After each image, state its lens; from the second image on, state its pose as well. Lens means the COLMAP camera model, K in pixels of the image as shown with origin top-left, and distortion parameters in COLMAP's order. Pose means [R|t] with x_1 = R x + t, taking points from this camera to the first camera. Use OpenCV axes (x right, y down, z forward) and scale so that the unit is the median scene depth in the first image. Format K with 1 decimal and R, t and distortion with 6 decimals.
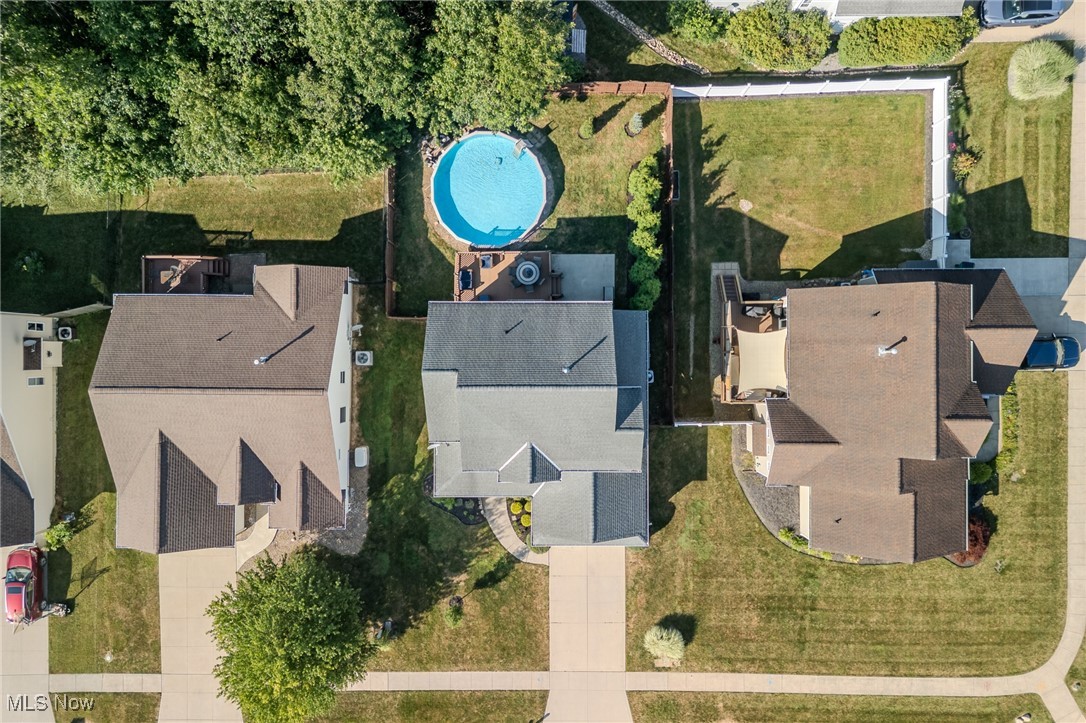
lens RADIAL K [[752.4, 0, 560.1], [0, 752.4, 358.6], [0, 0, 1]] dist [0.006225, 0.000786]
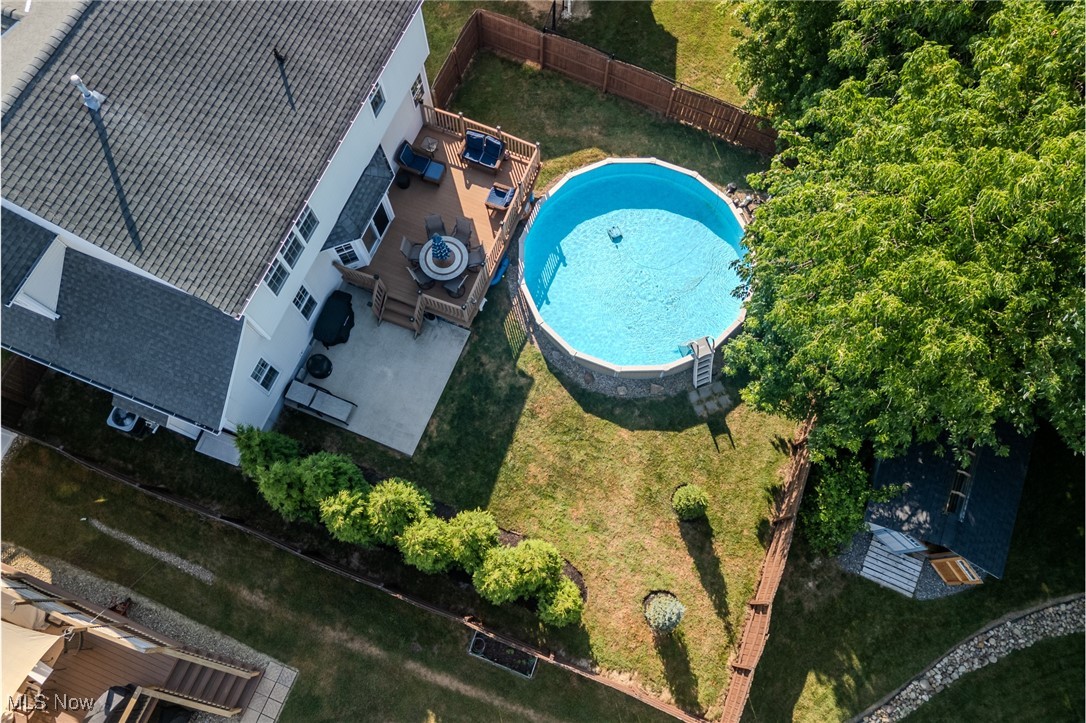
lens RADIAL K [[753.8, 0, 543.9], [0, 753.8, 327.3], [0, 0, 1]] dist [0.006112, 0.000540]
pose [[-0.377754, 0.871046, -0.313977, 0.118116], [-0.925684, -0.362711, 0.107469, -0.233488], [-0.020273, 0.331240, 0.943329, 0.545693]]
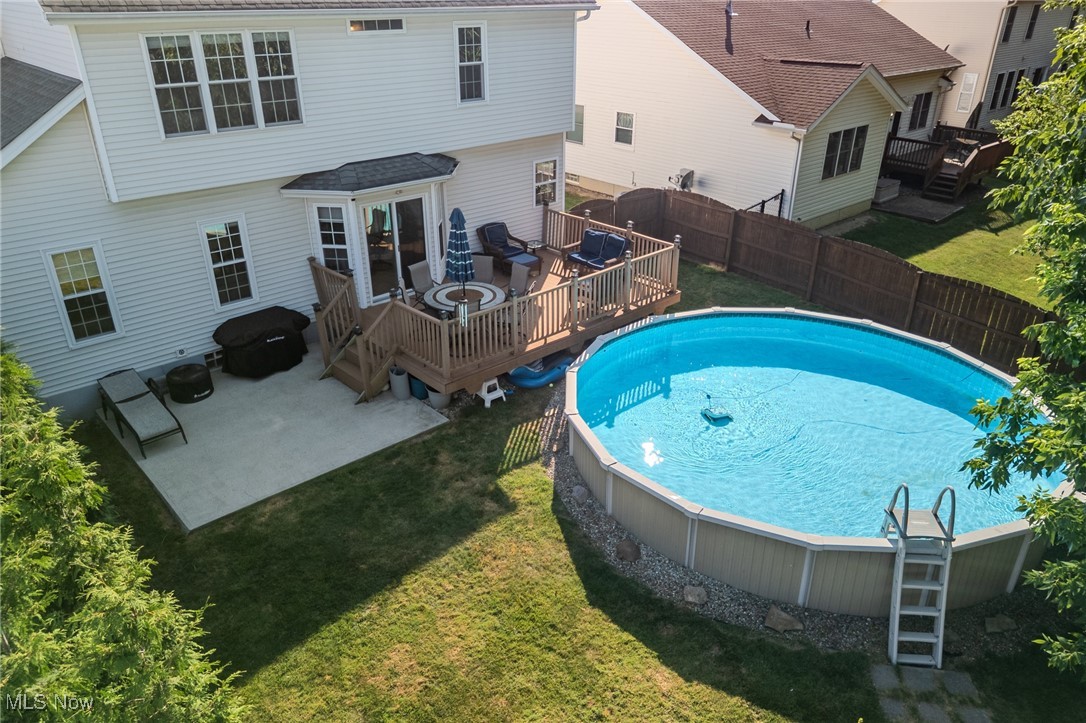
lens RADIAL K [[752.4, 0, 560.1], [0, 752.4, 358.6], [0, 0, 1]] dist [0.006225, 0.000786]
pose [[-0.733699, 0.291931, -0.613565, 0.110340], [-0.679439, -0.324397, 0.658125, -0.326993], [-0.006911, 0.899746, 0.436359, 0.871649]]
